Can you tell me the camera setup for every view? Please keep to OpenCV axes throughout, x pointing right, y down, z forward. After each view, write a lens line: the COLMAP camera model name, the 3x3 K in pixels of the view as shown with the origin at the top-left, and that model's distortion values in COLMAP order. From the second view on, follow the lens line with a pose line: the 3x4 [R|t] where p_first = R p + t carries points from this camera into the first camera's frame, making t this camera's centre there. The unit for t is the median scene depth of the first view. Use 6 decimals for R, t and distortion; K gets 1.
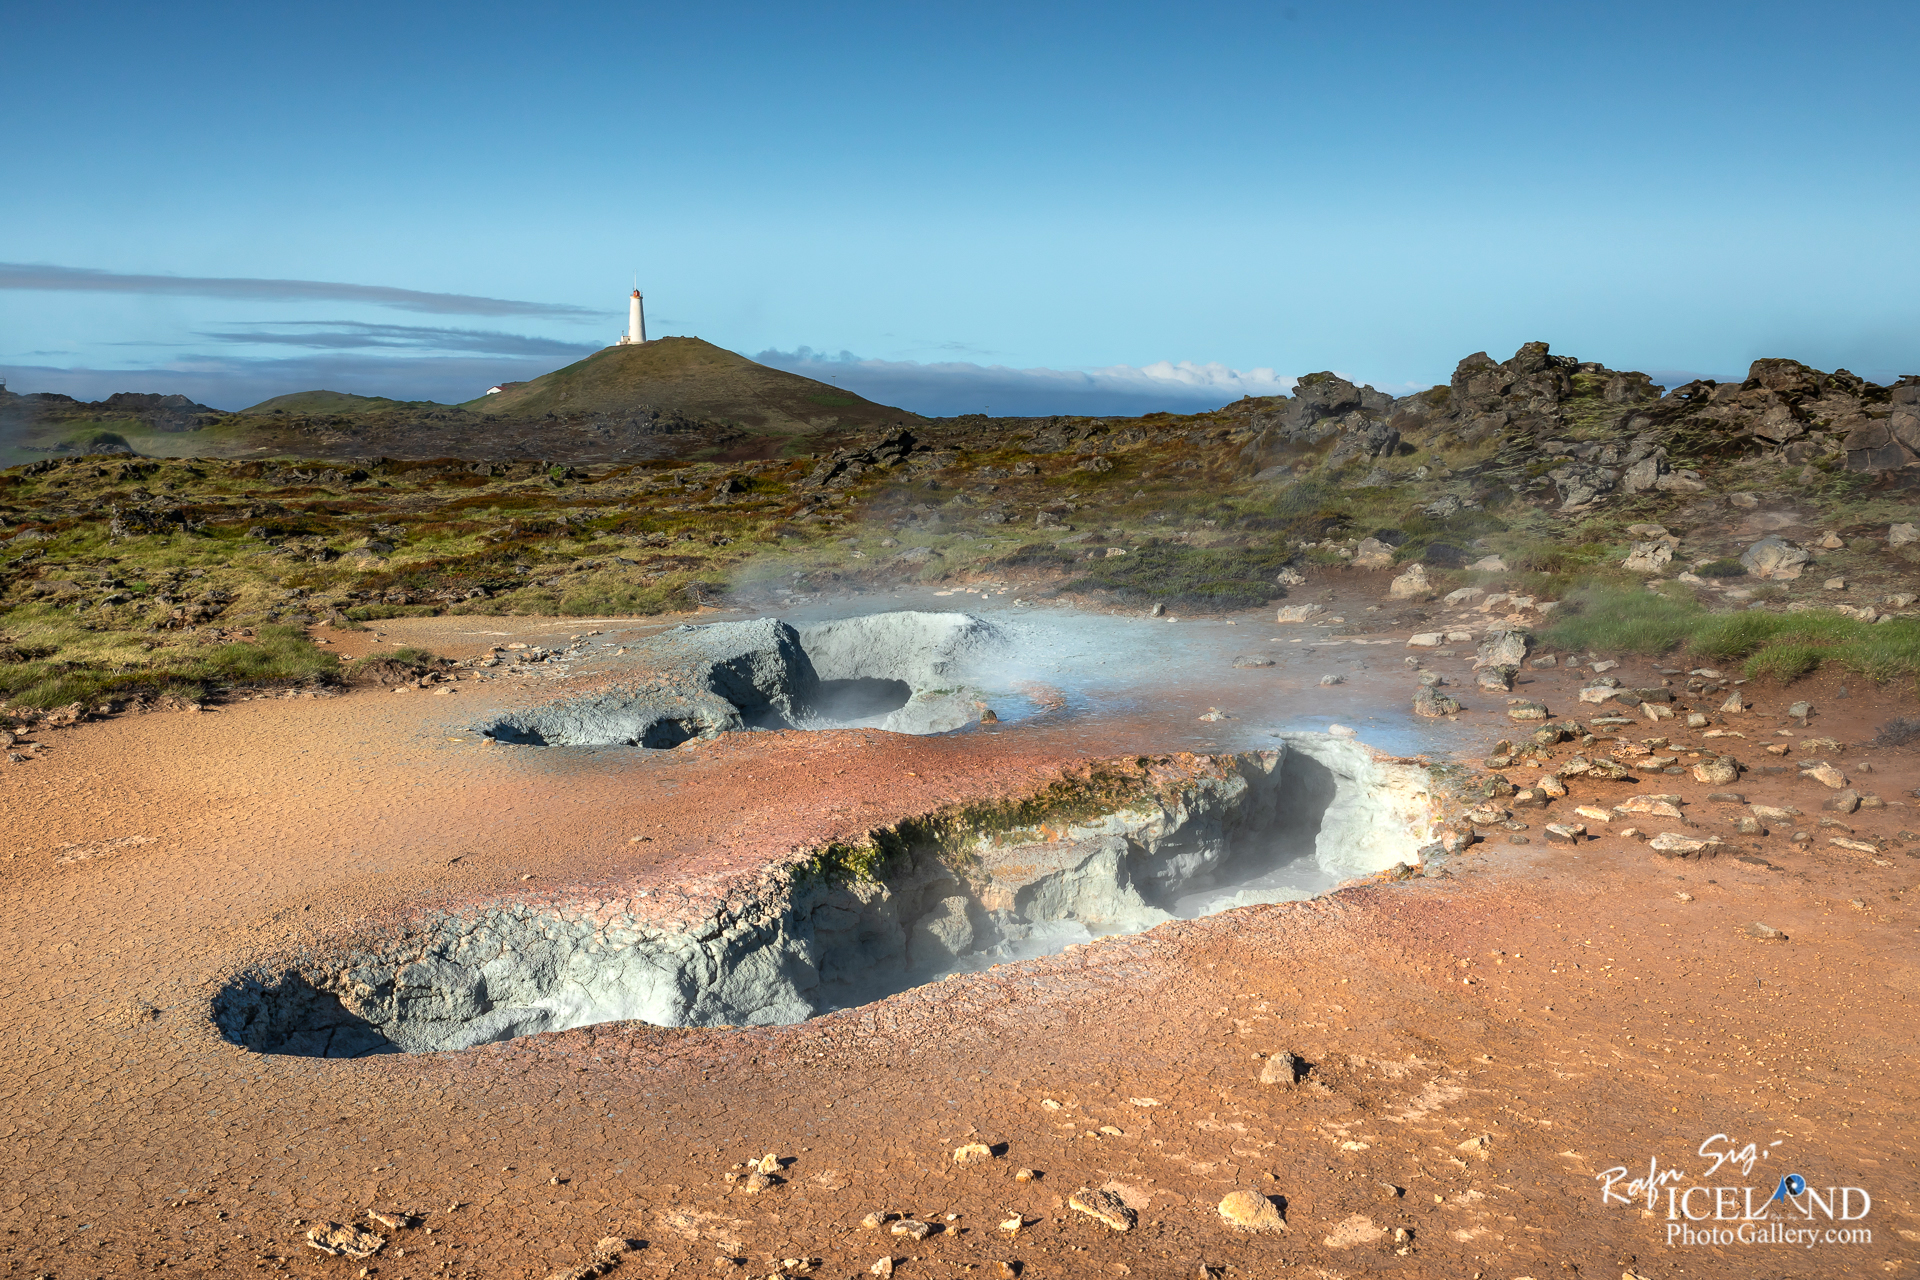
lens RADIAL K [[1810.2, 0, 959.2], [0, 1810.2, 642.2], [0, 0, 1]] dist [-0.030658, 0.000000]
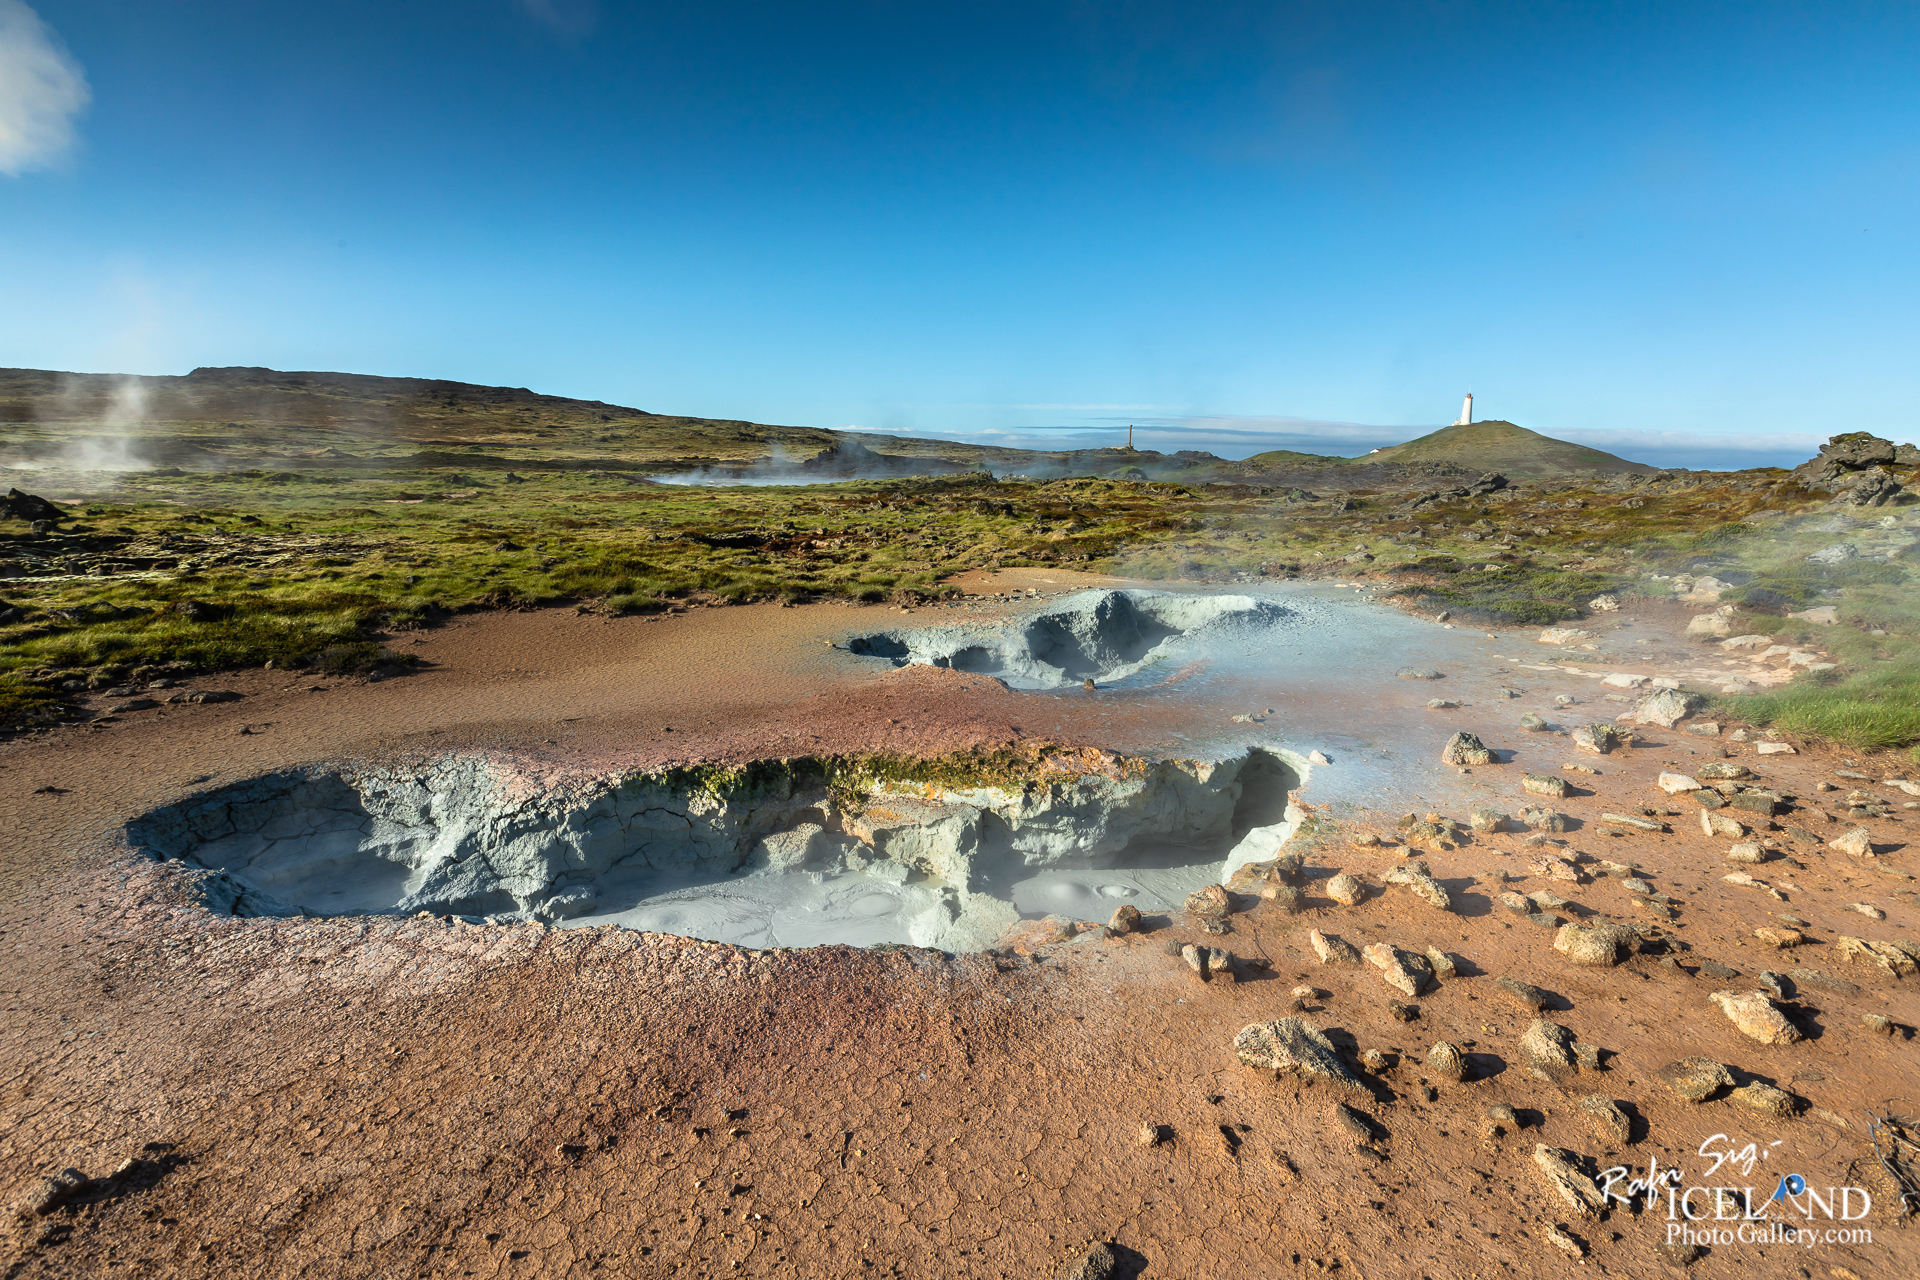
lens RADIAL K [[860.9, 0, 956.9], [0, 860.9, 631.6], [0, 0, 1]] dist [0.006181, 0.000495]
pose [[0.757751, 0.139914, -0.637367, 0.400537], [-0.096252, 0.990024, 0.102897, -0.062497], [0.645406, -0.016622, 0.763659, 0.523211]]
